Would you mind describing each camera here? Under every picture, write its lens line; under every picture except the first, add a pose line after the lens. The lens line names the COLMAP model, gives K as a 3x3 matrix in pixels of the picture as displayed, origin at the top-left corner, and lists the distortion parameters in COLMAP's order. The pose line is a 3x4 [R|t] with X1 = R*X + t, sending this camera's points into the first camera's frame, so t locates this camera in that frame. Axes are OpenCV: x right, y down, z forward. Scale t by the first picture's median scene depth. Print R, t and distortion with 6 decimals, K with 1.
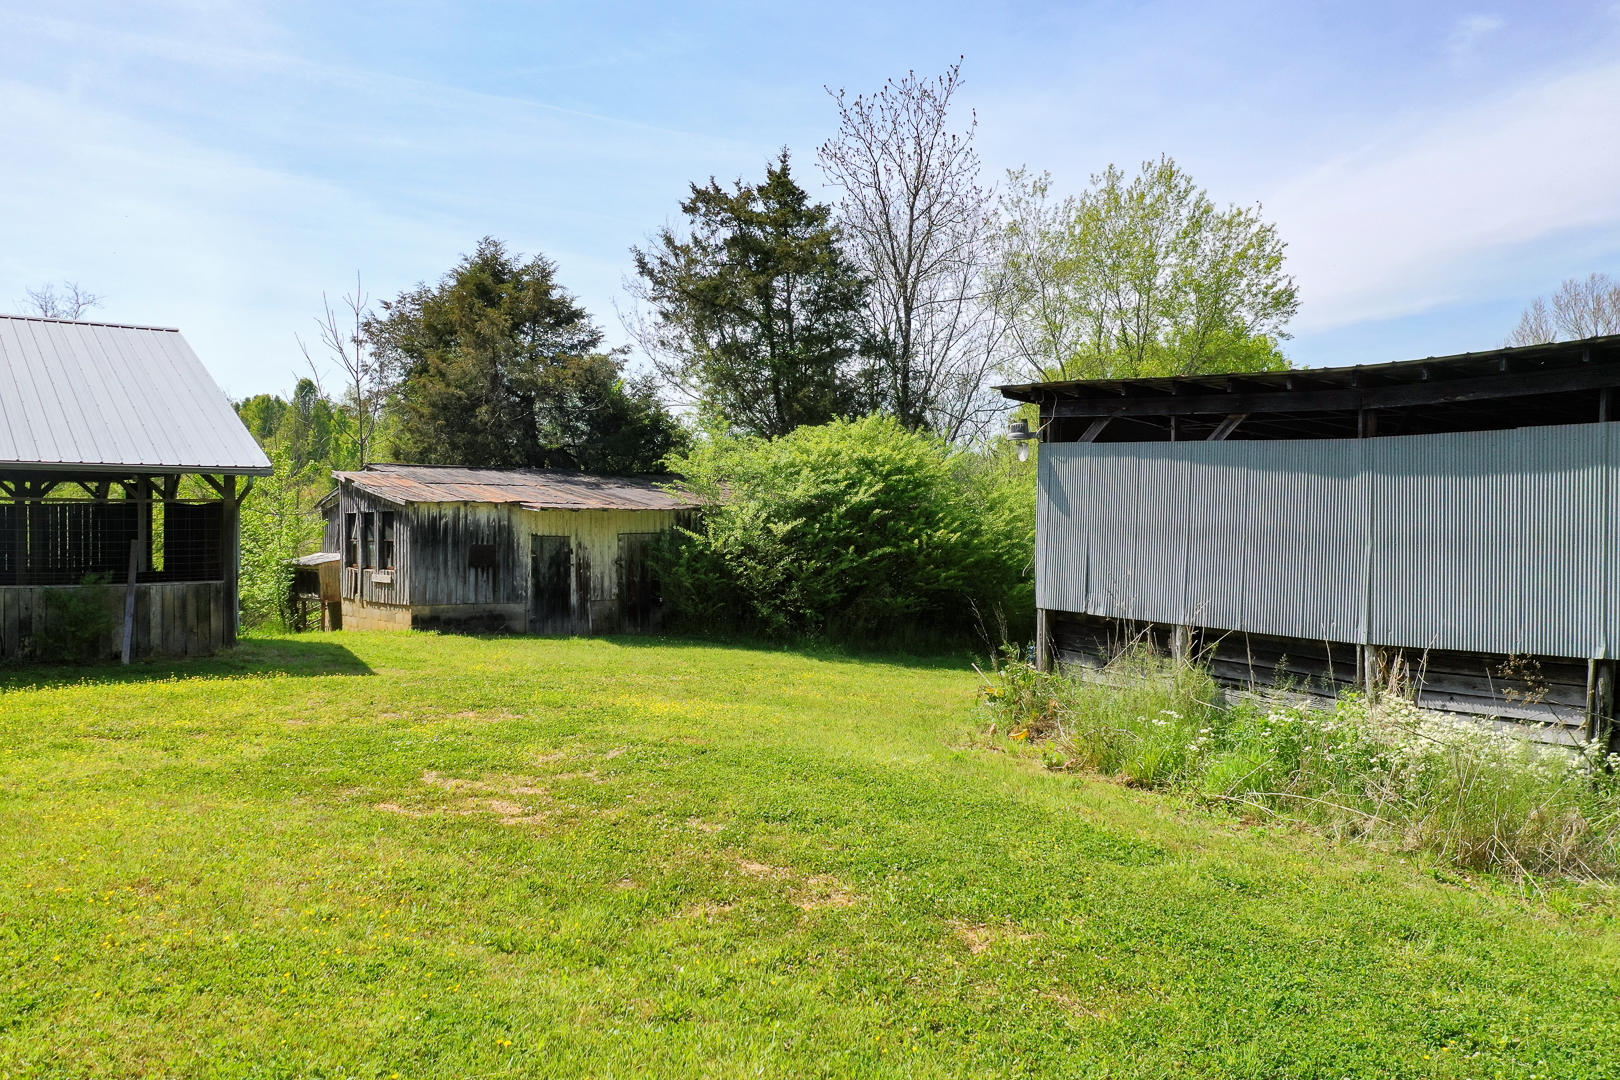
lens RADIAL K [[1252.9, 0, 781.1], [0, 1252.9, 541.2], [0, 0, 1]] dist [-0.000820, -0.002152]
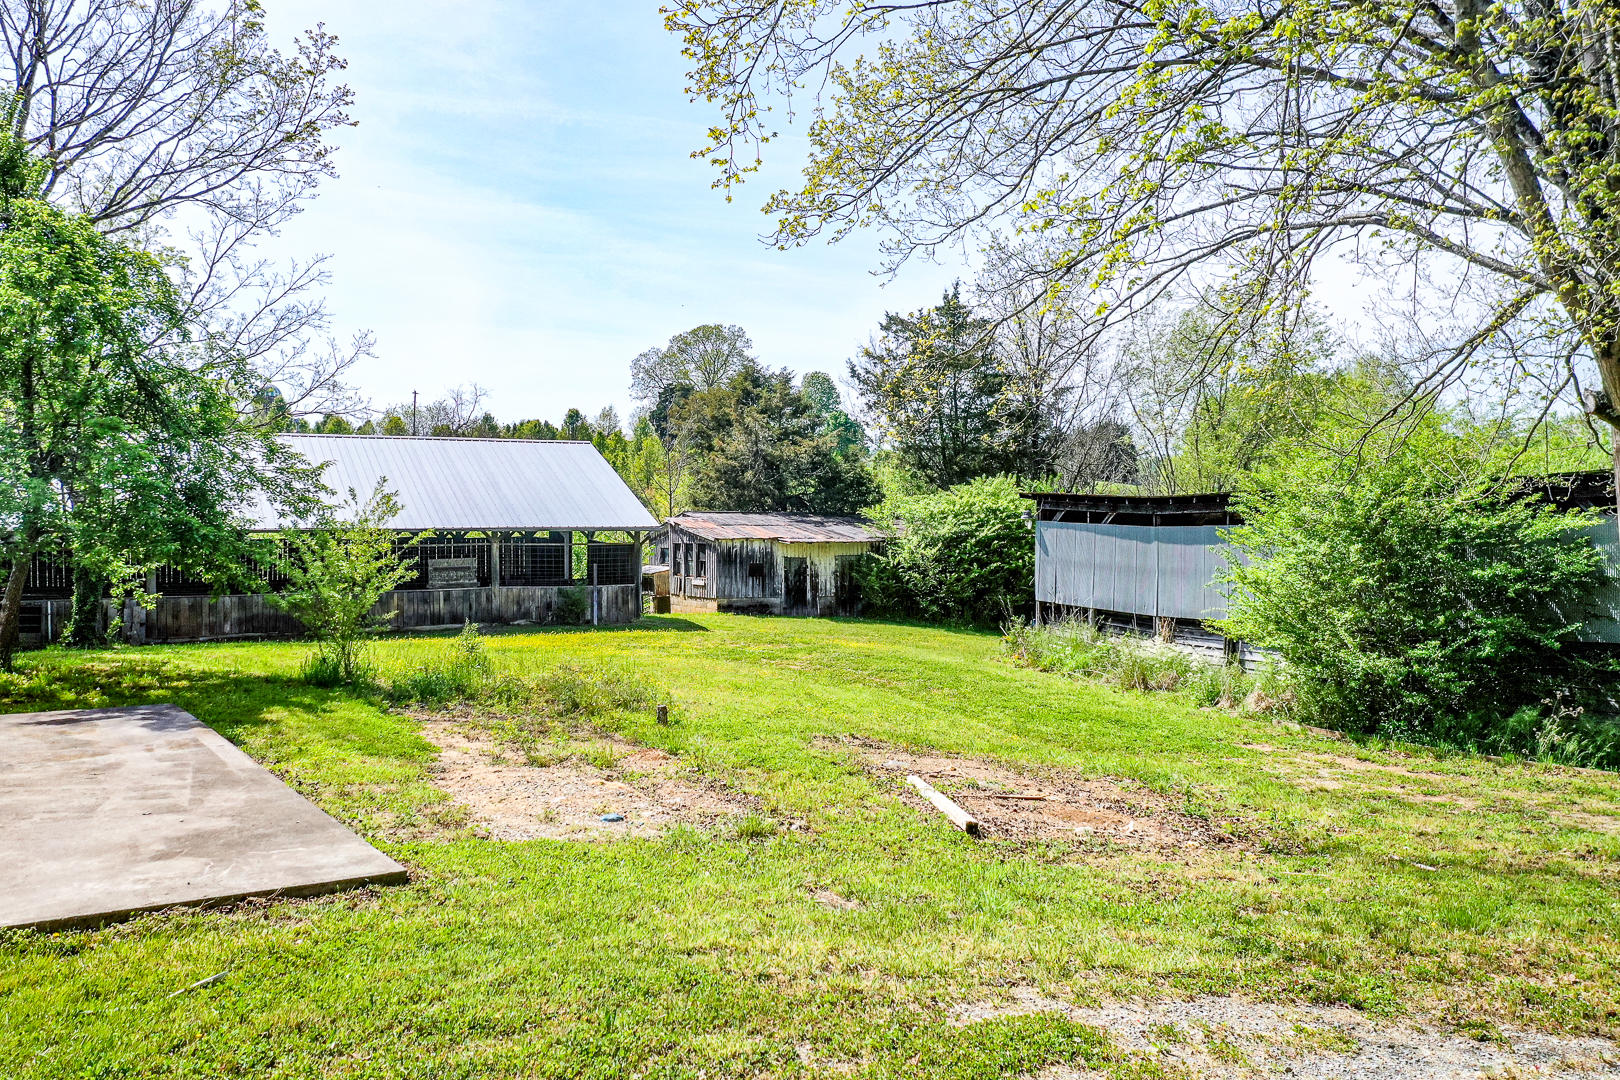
lens RADIAL K [[1272.3, 0, 797.0], [0, 1272.3, 542.6], [0, 0, 1]] dist [0.001522, 0.005666]
pose [[0.986913, -0.000496, -0.161252, 0.096506], [0.000663, 0.999999, 0.000987, -0.027075], [0.161251, -0.001081, 0.986913, -0.704731]]
